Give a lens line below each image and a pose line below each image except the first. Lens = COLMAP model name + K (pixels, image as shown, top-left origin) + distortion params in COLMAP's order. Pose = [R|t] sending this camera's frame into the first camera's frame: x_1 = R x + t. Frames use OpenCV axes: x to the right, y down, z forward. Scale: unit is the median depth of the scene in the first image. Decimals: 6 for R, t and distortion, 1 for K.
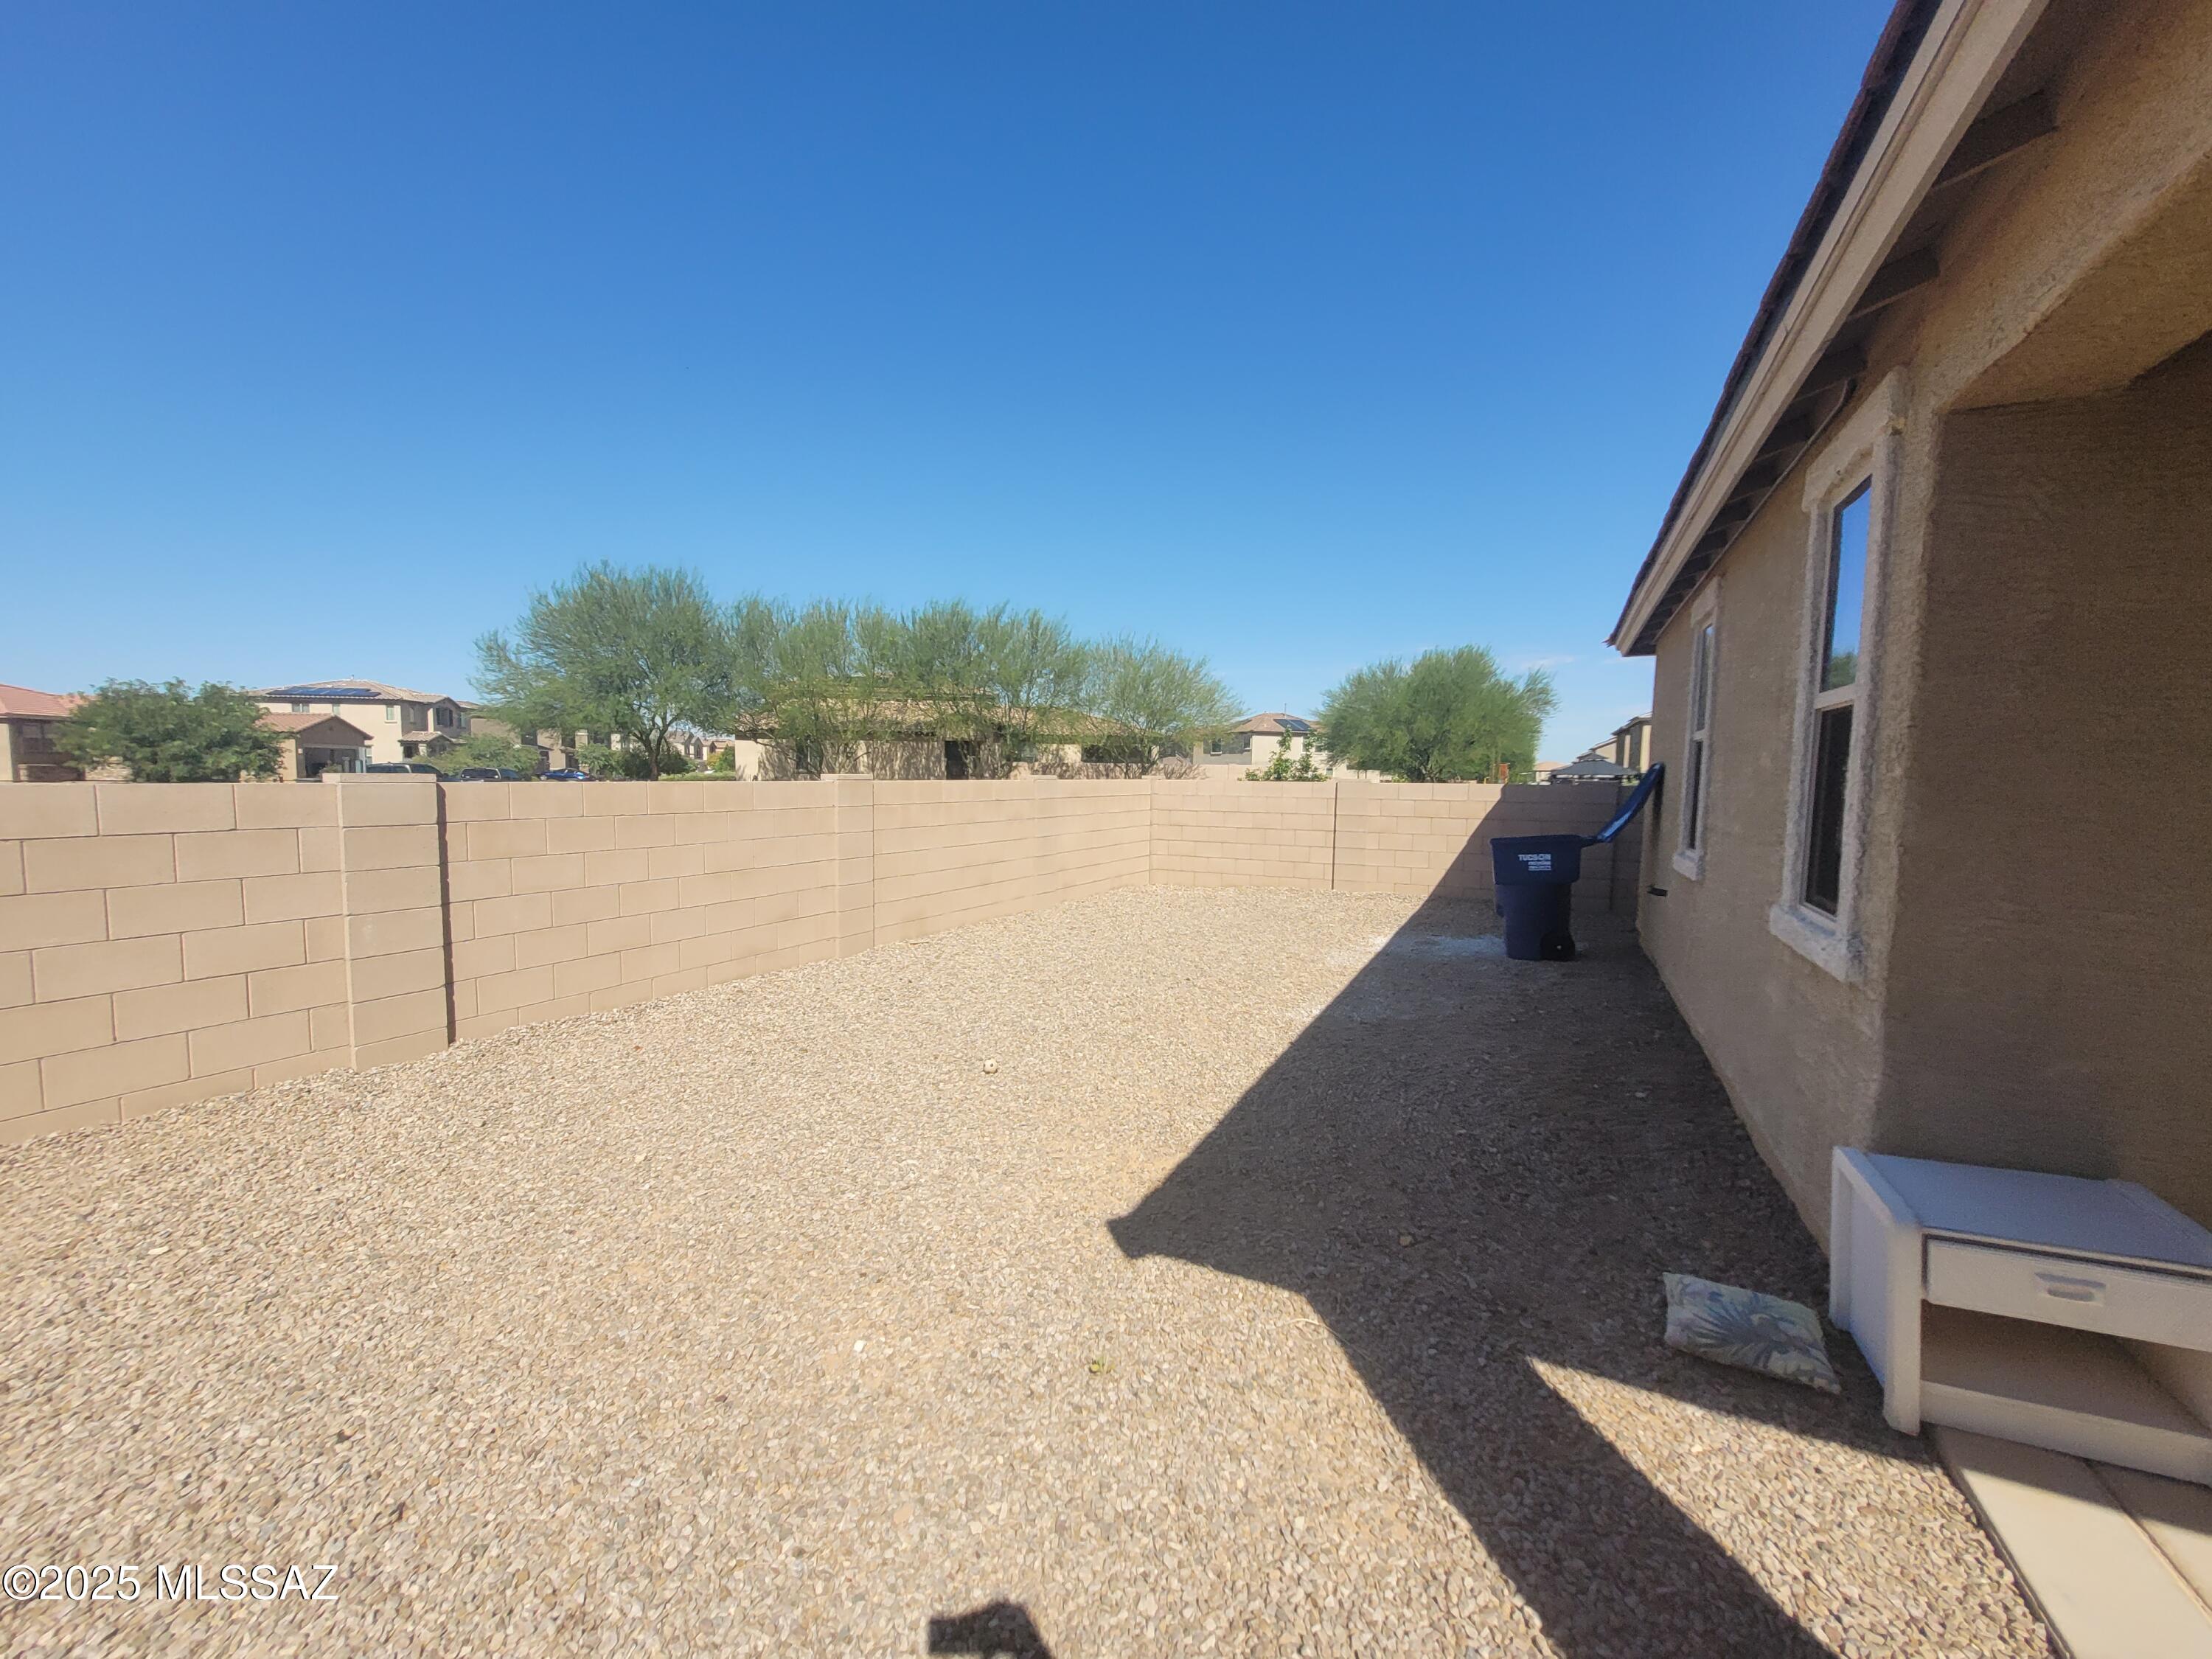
lens RADIAL K [[862.4, 0, 1107.9], [0, 862.4, 839.4], [0, 0, 1]] dist [0.003230, -0.002086]
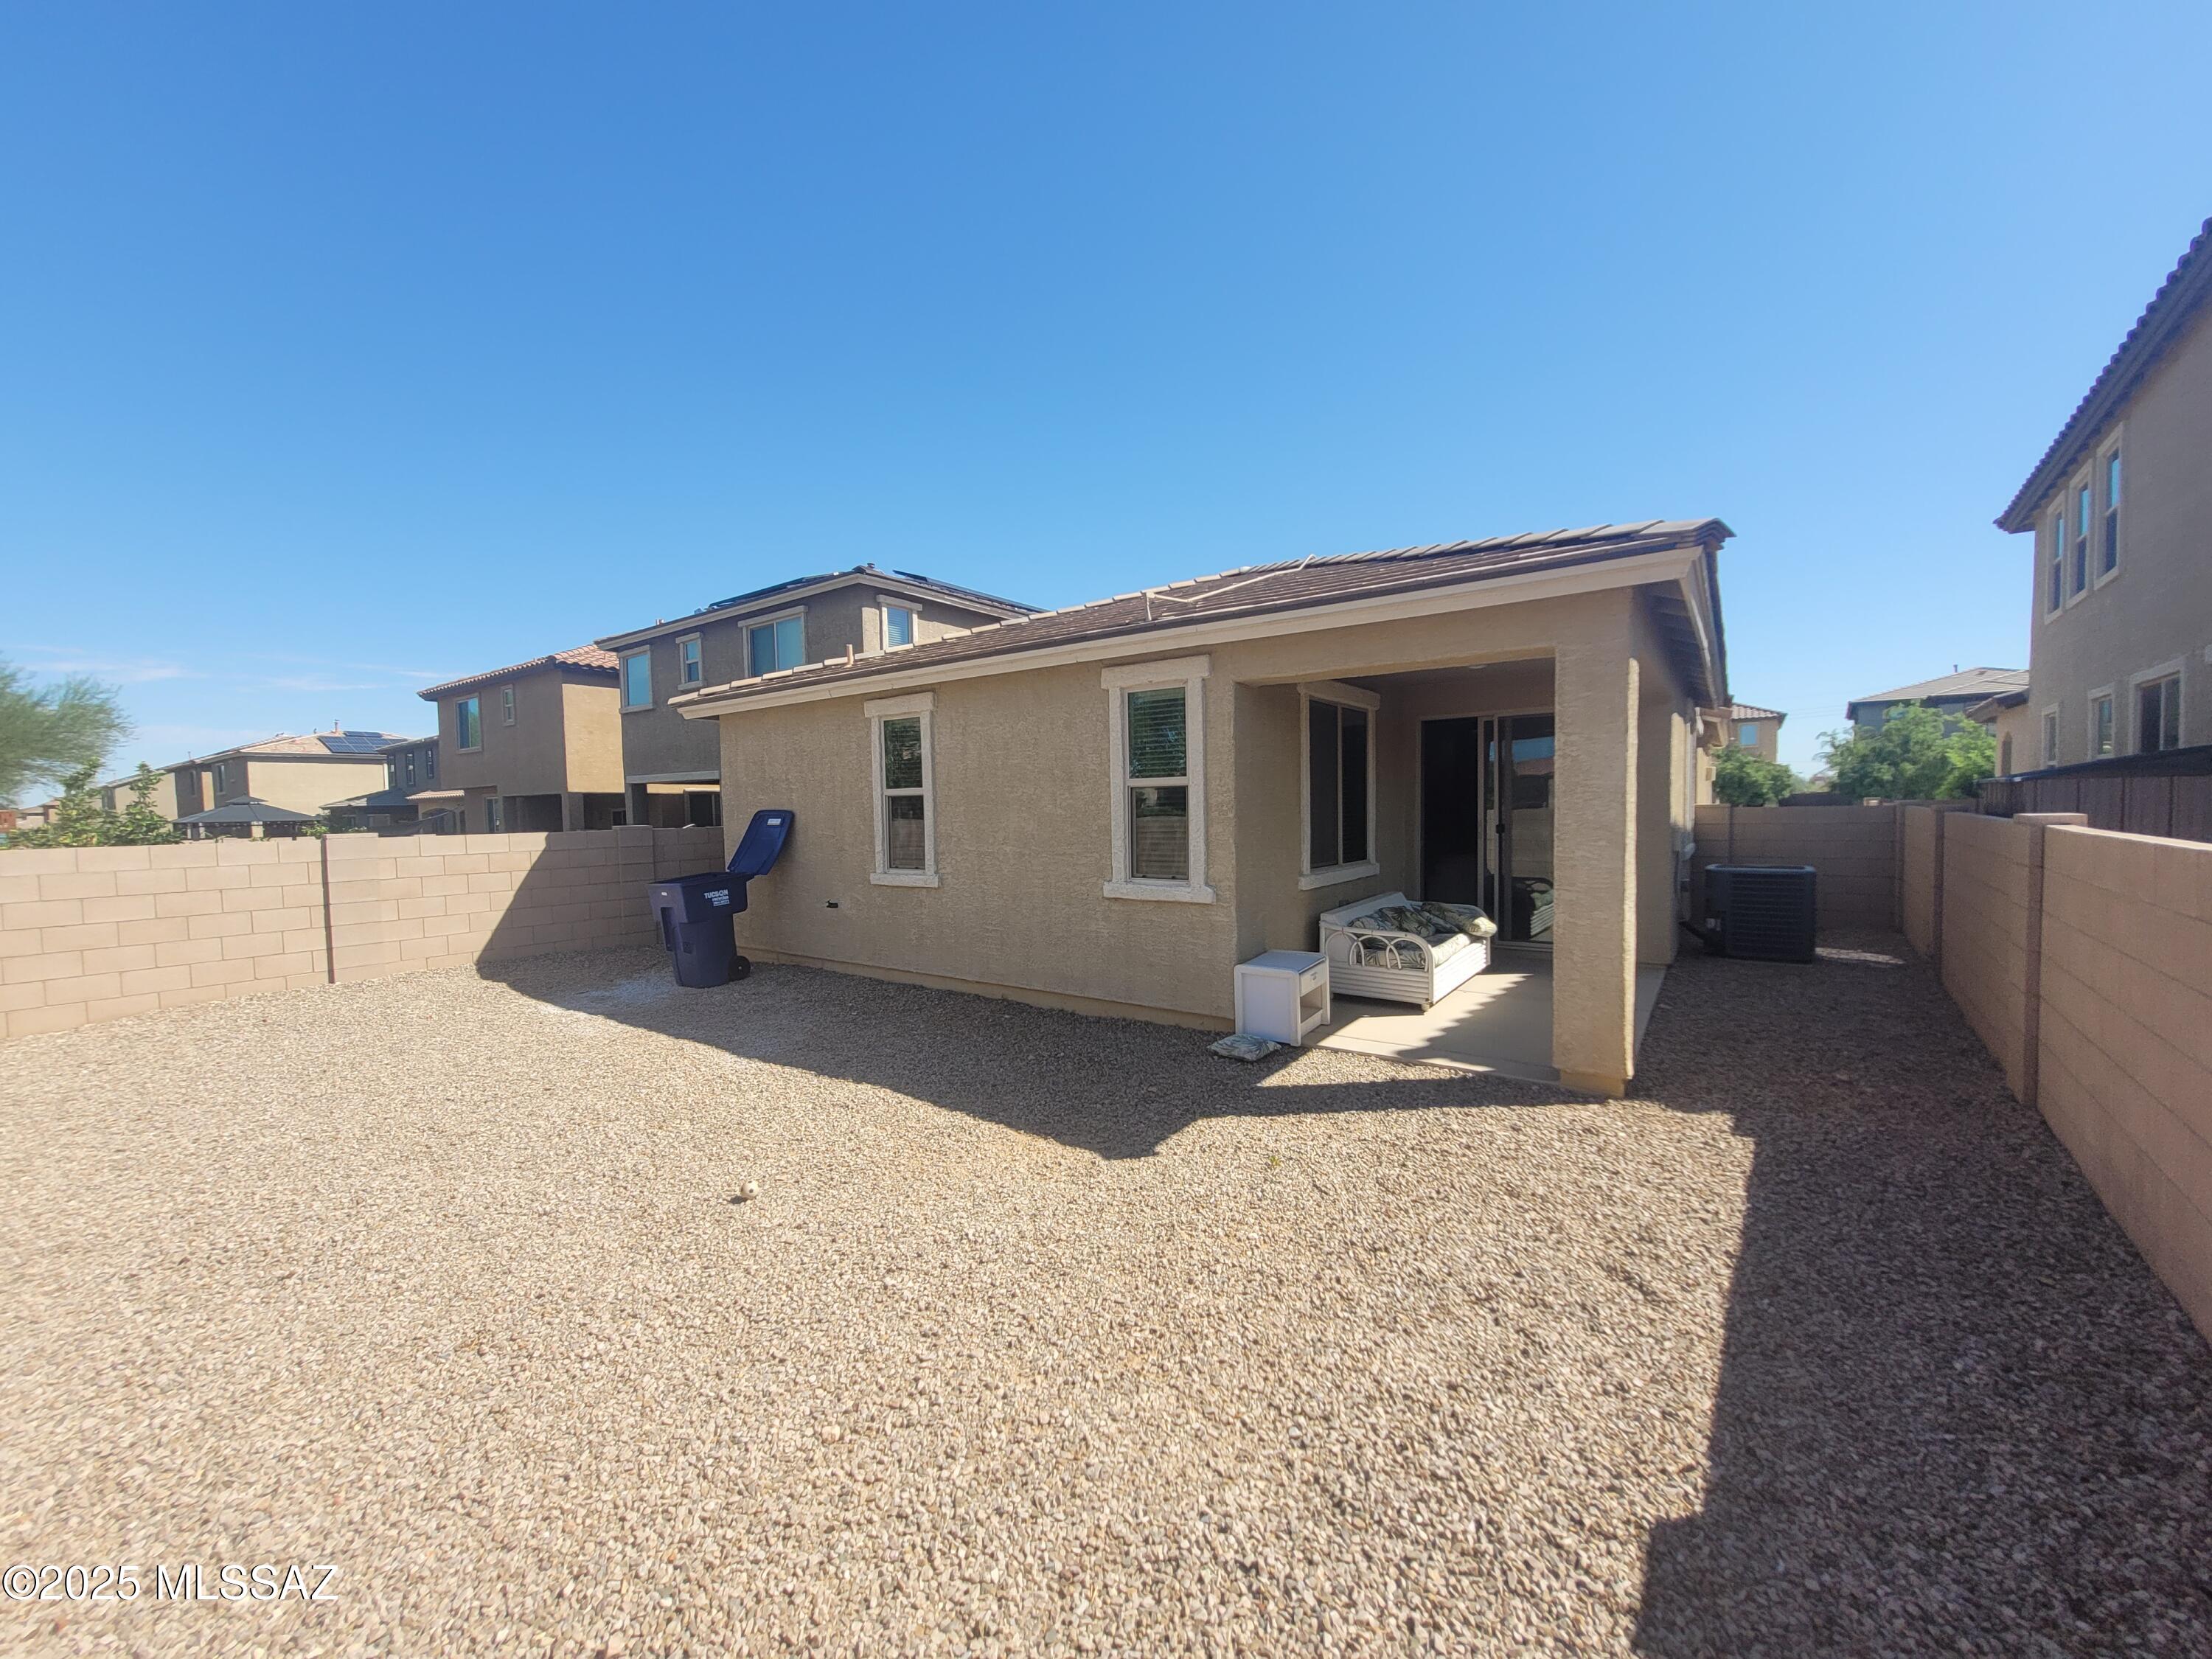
lens RADIAL K [[862.4, 0, 1109.0], [0, 862.4, 835.0], [0, 0, 1]] dist [0.003230, -0.002086]
pose [[0.157330, -0.044049, 0.986563, -1.243988], [0.093799, 0.995155, 0.029474, -0.096524], [-0.983081, 0.087901, 0.160699, 0.695069]]
